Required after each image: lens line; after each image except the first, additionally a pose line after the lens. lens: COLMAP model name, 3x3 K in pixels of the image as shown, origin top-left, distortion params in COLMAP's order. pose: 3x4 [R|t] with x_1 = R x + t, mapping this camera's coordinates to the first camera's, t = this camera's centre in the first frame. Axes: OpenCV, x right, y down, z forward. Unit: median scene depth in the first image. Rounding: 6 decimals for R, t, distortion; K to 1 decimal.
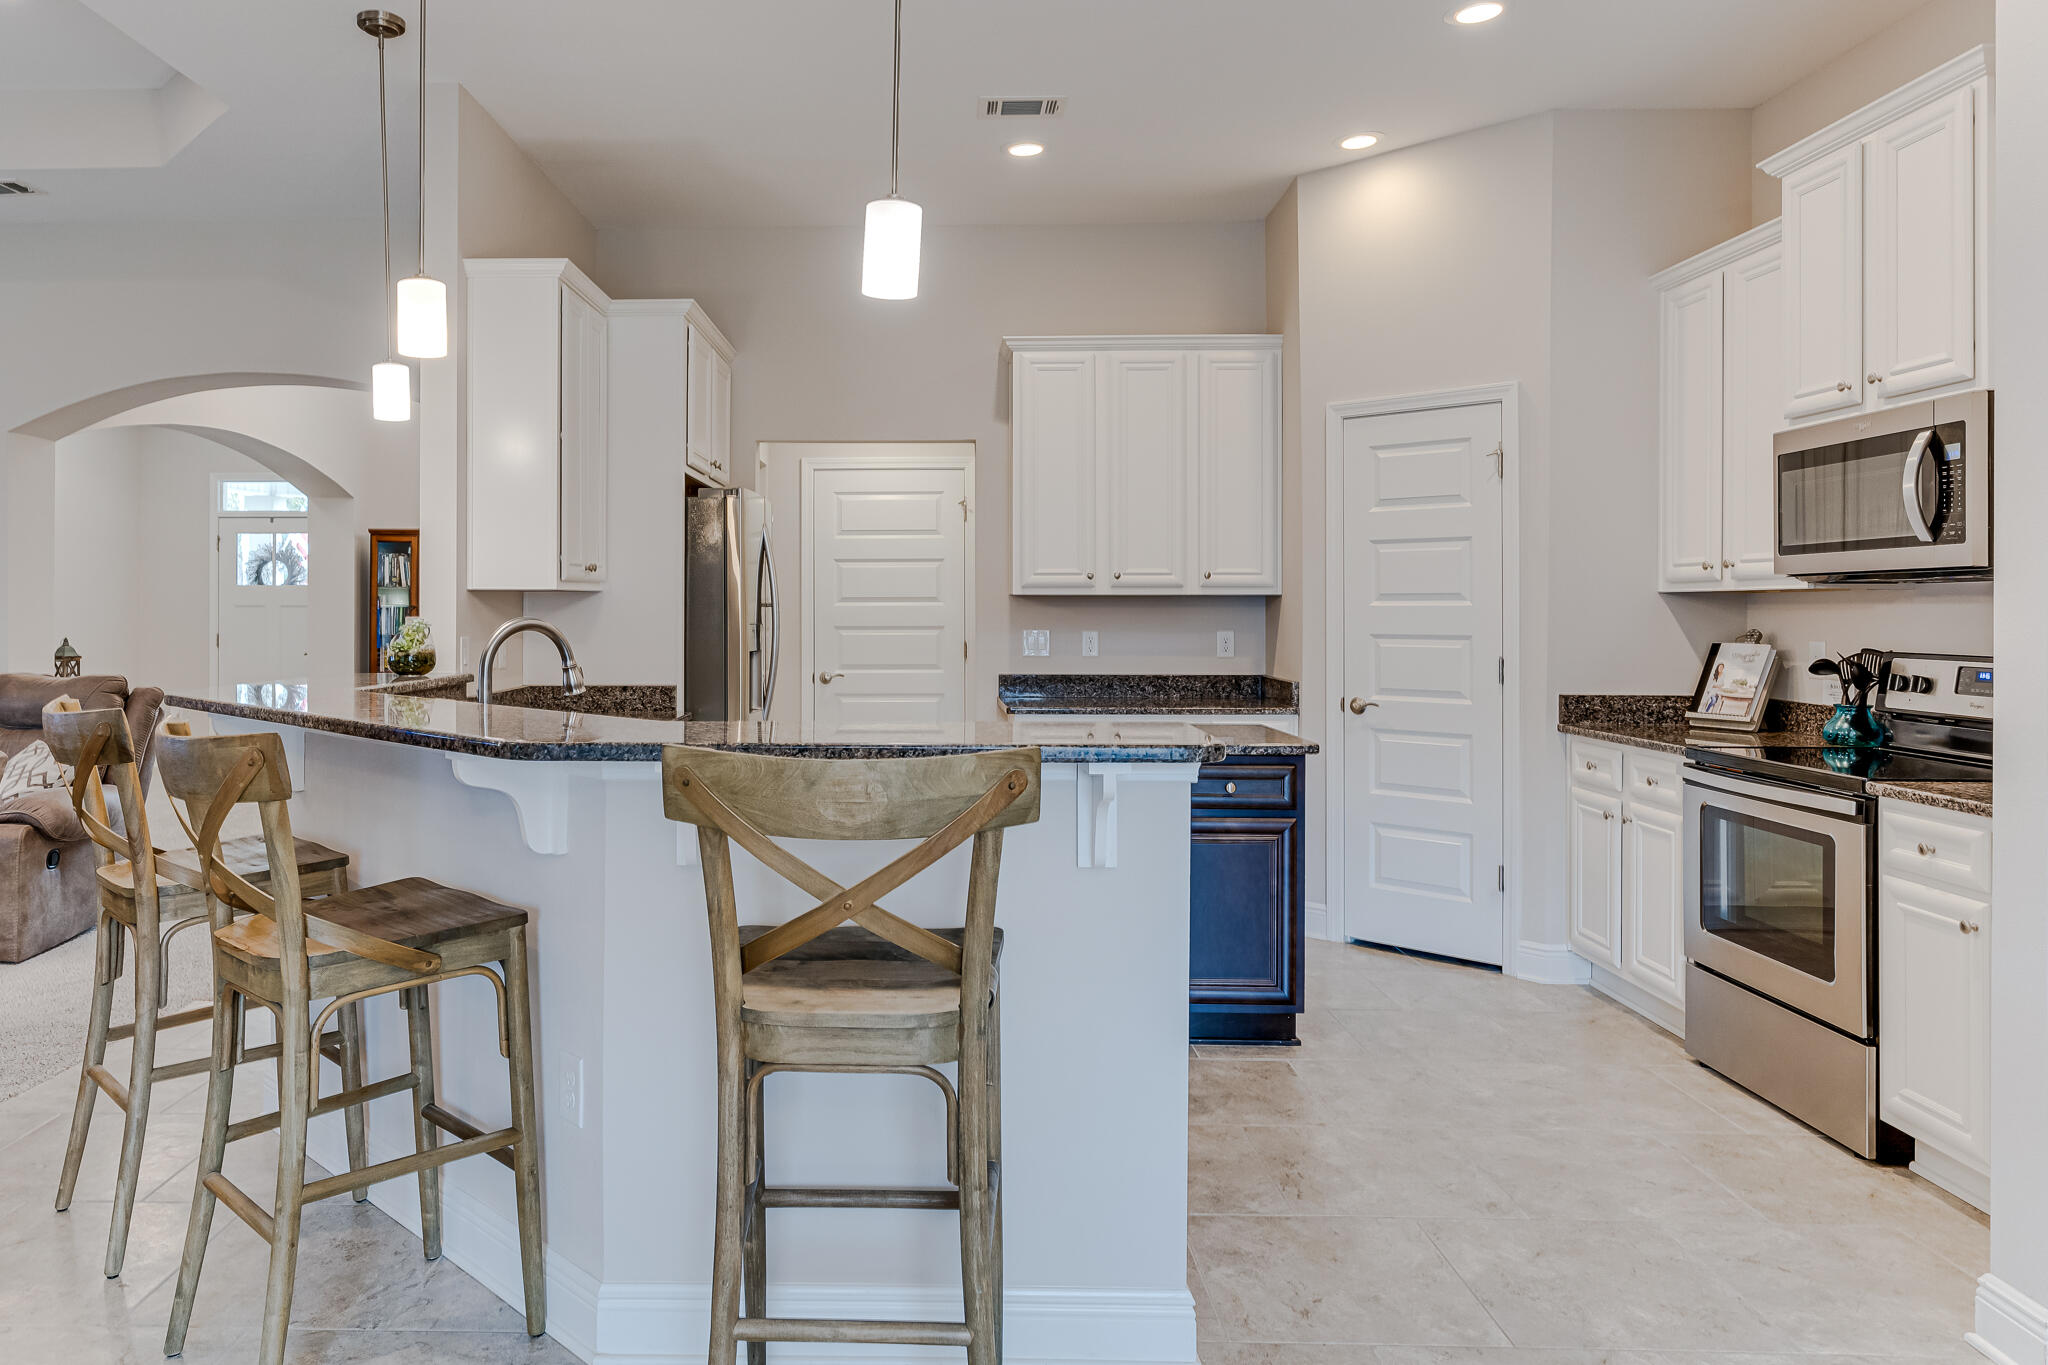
lens RADIAL K [[1343.8, 0, 907.0], [0, 1343.8, 597.8], [0, 0, 1]] dist [-0.000817, 0.002436]
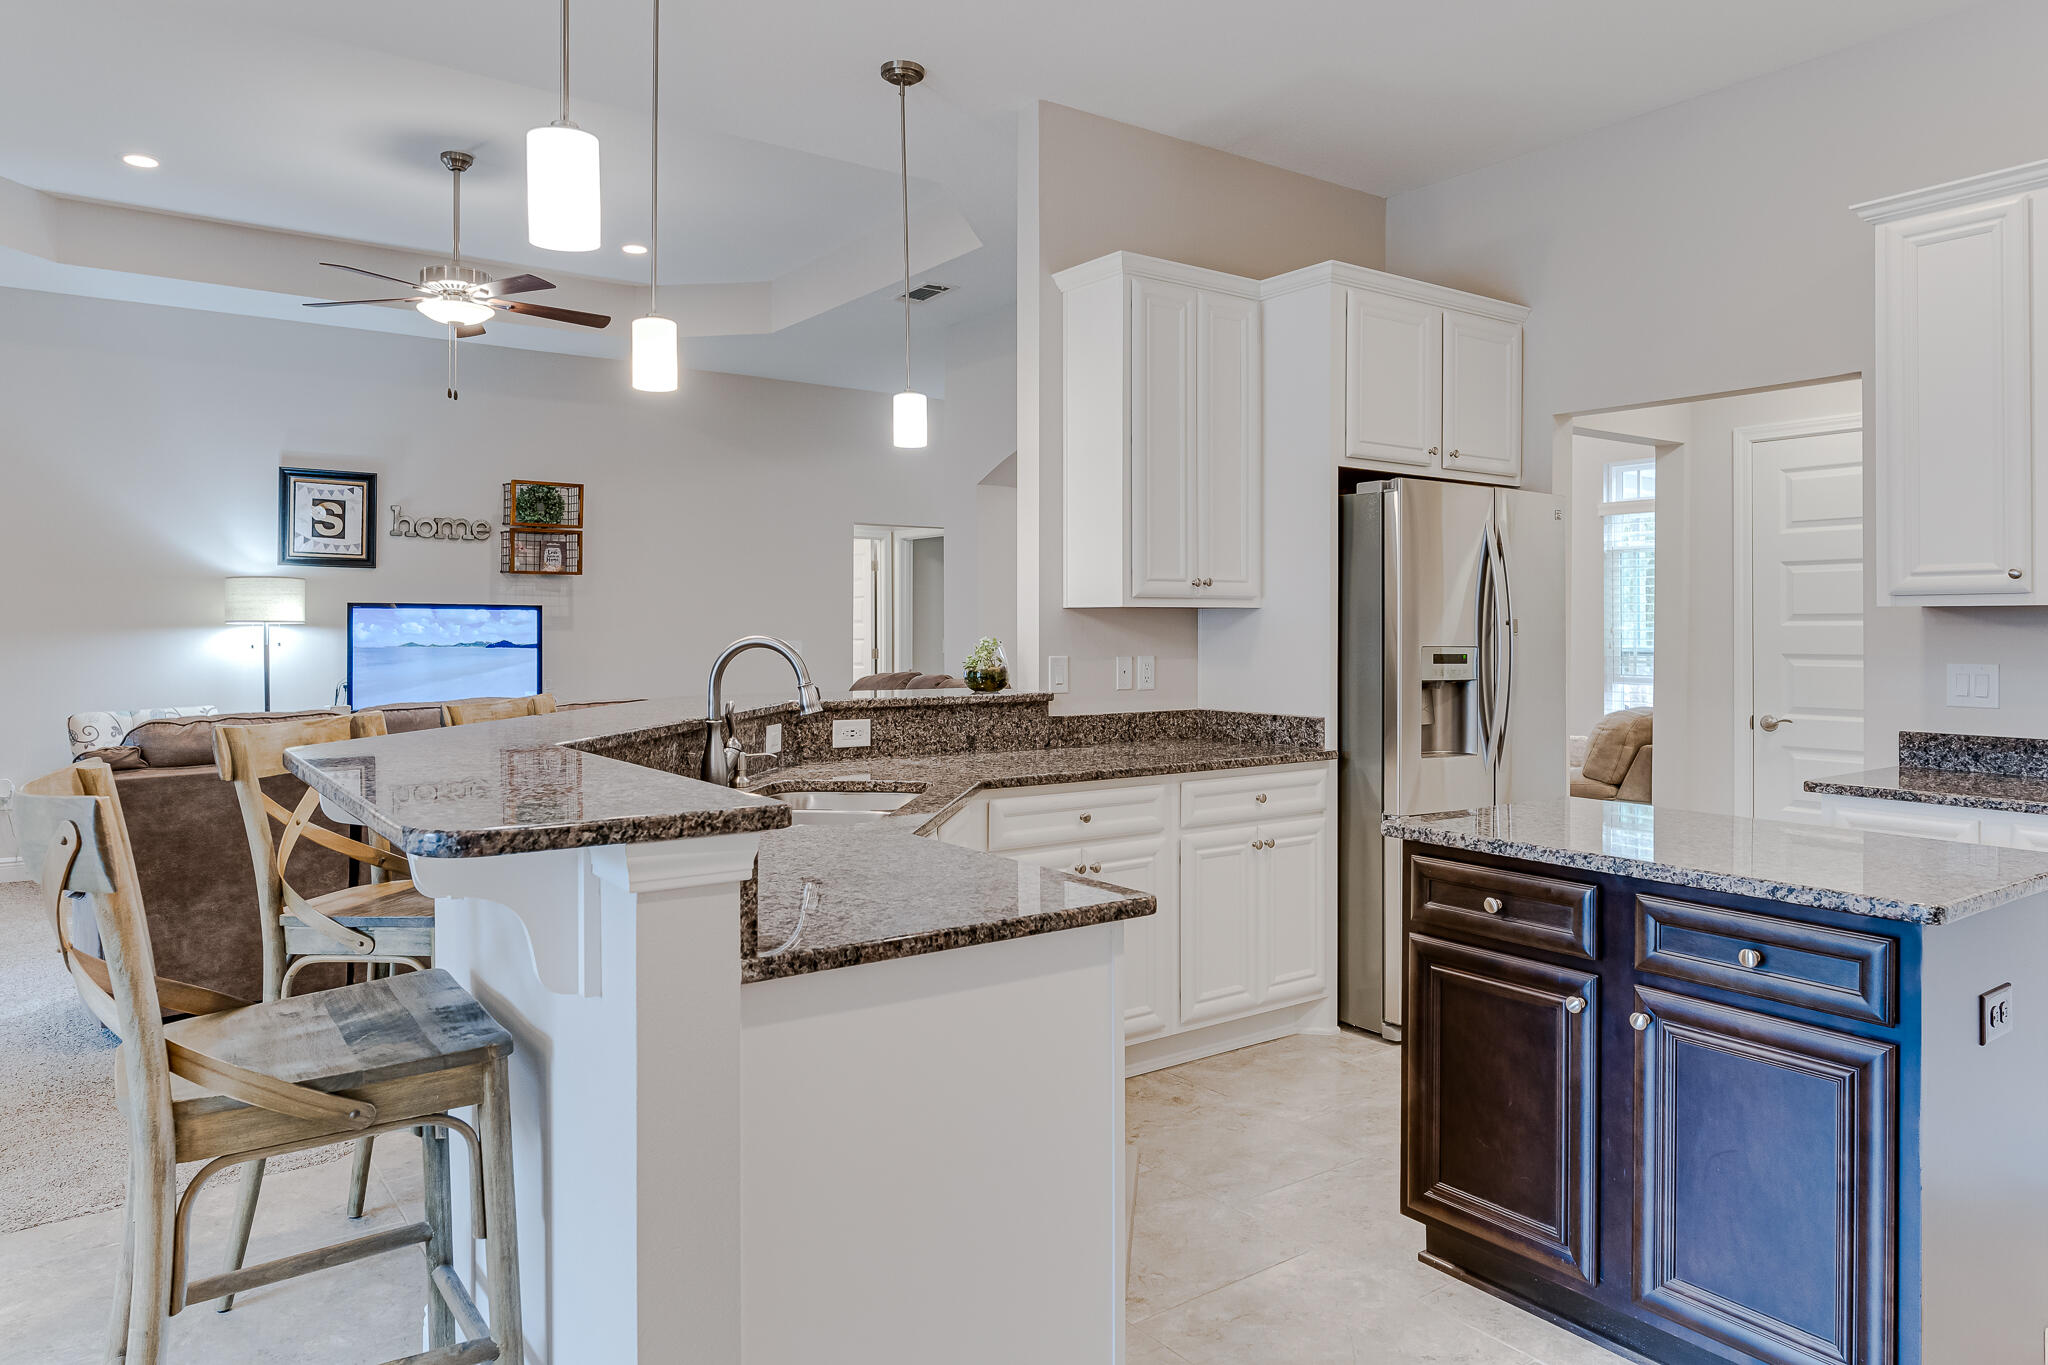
lens RADIAL K [[1313.2, 0, 1014.7], [0, 1313.2, 620.0], [0, 0, 1]] dist [-0.002823, -0.000475]
pose [[0.609344, -0.003149, -0.792900, 0.416294], [0.003250, 0.999994, -0.001473, 0.004603], [0.792899, -0.001680, 0.609351, 0.382245]]
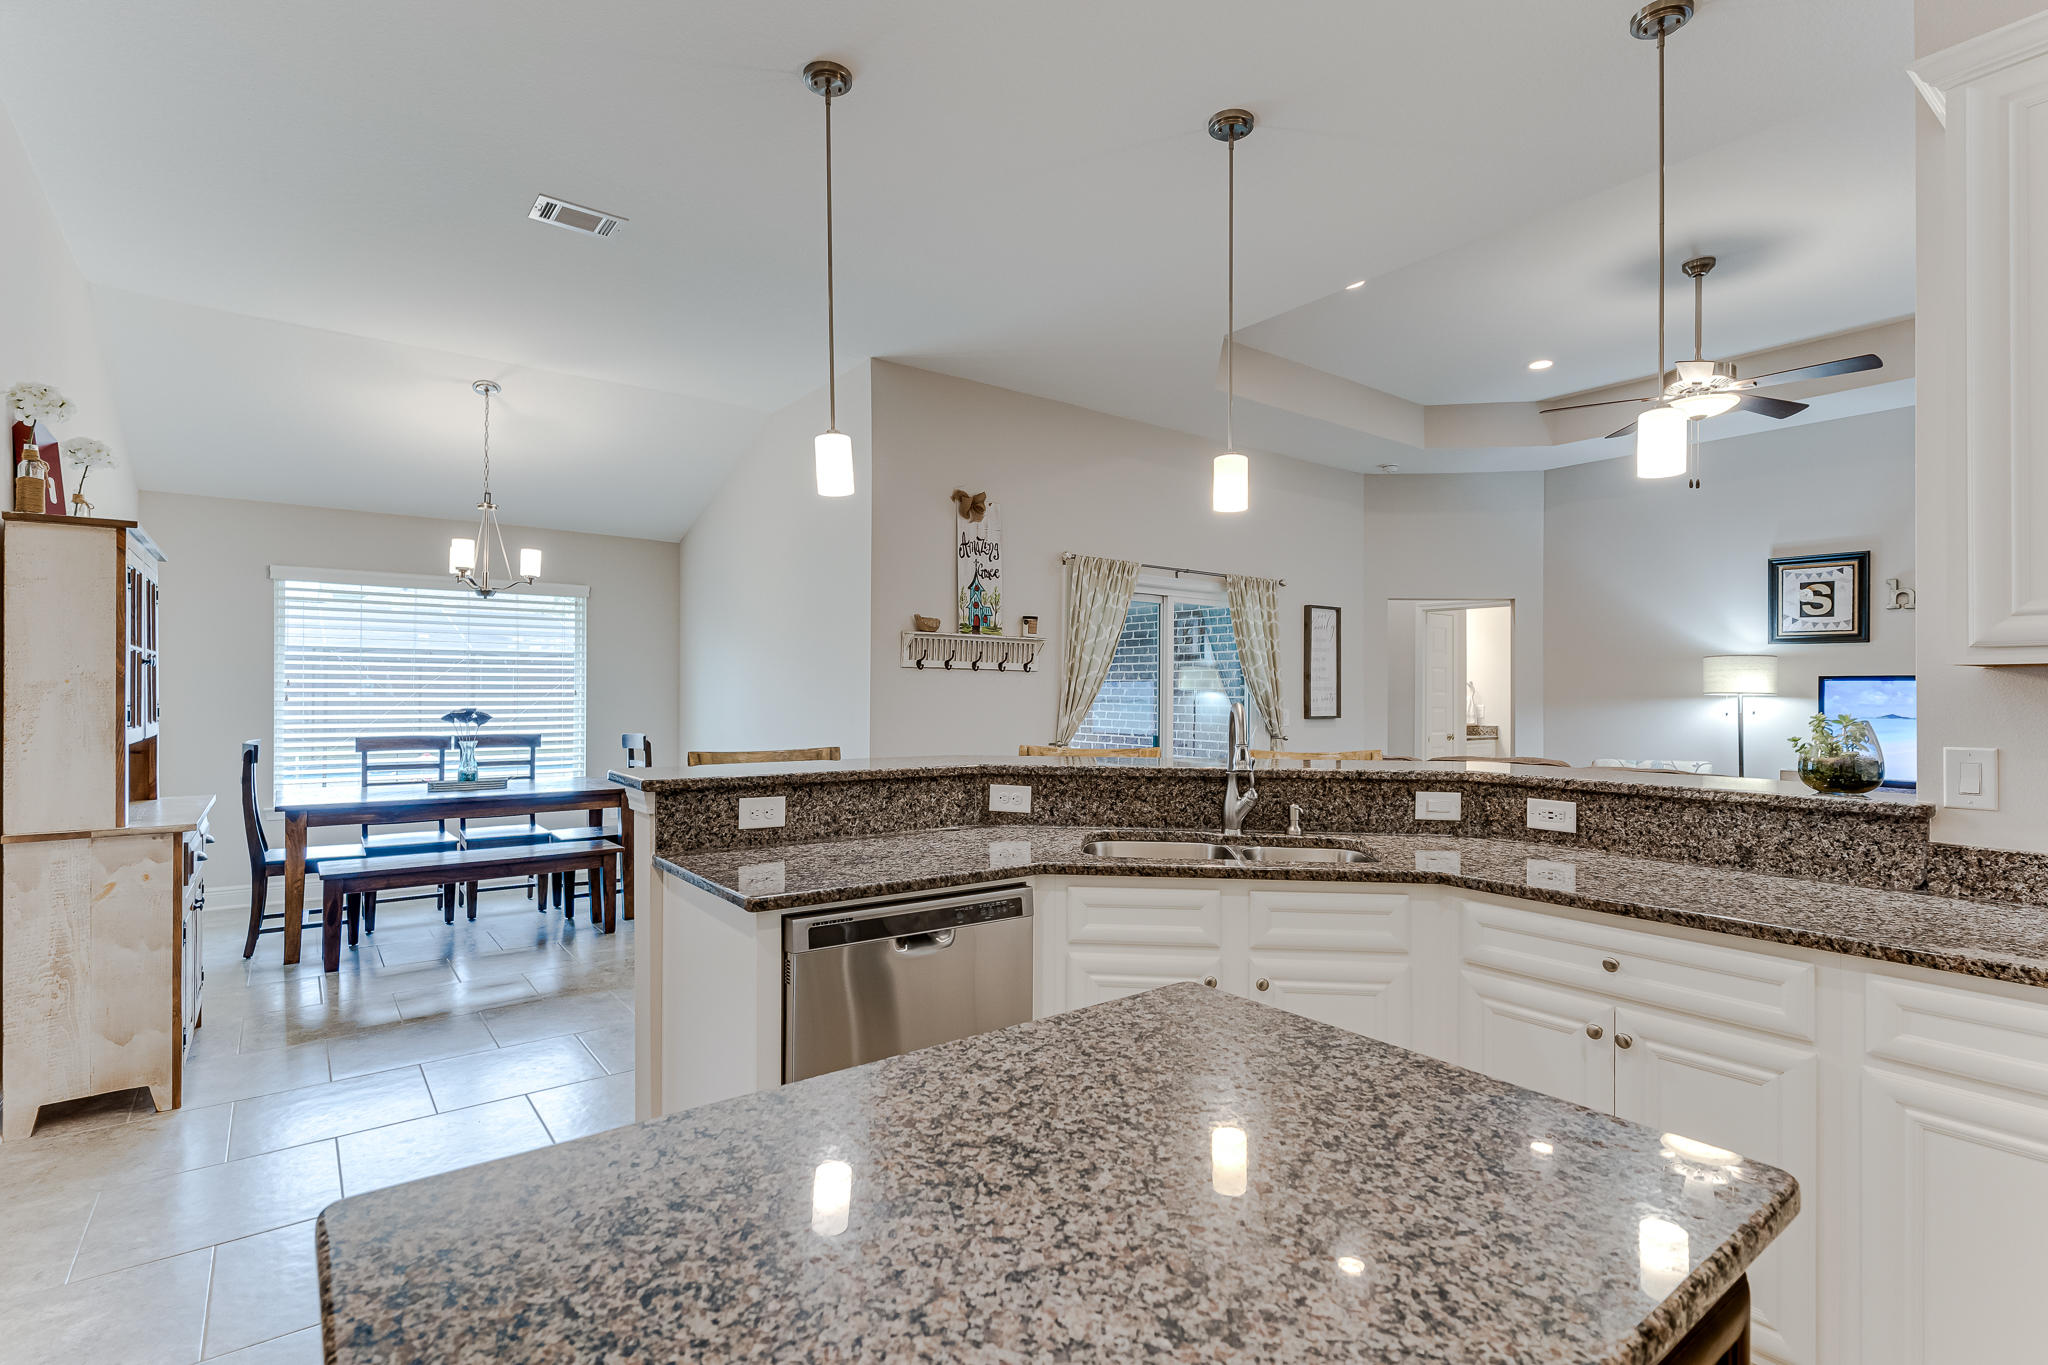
lens RADIAL K [[973.5, 0, 1012.1], [0, 973.5, 690.4], [0, 0, 1]] dist [-0.000034, 0.000123]
pose [[-0.783221, -0.005392, -0.621720, 0.268146], [-0.001952, 0.999979, -0.006214, 0.007734], [0.621740, -0.003653, -0.783215, 1.123508]]
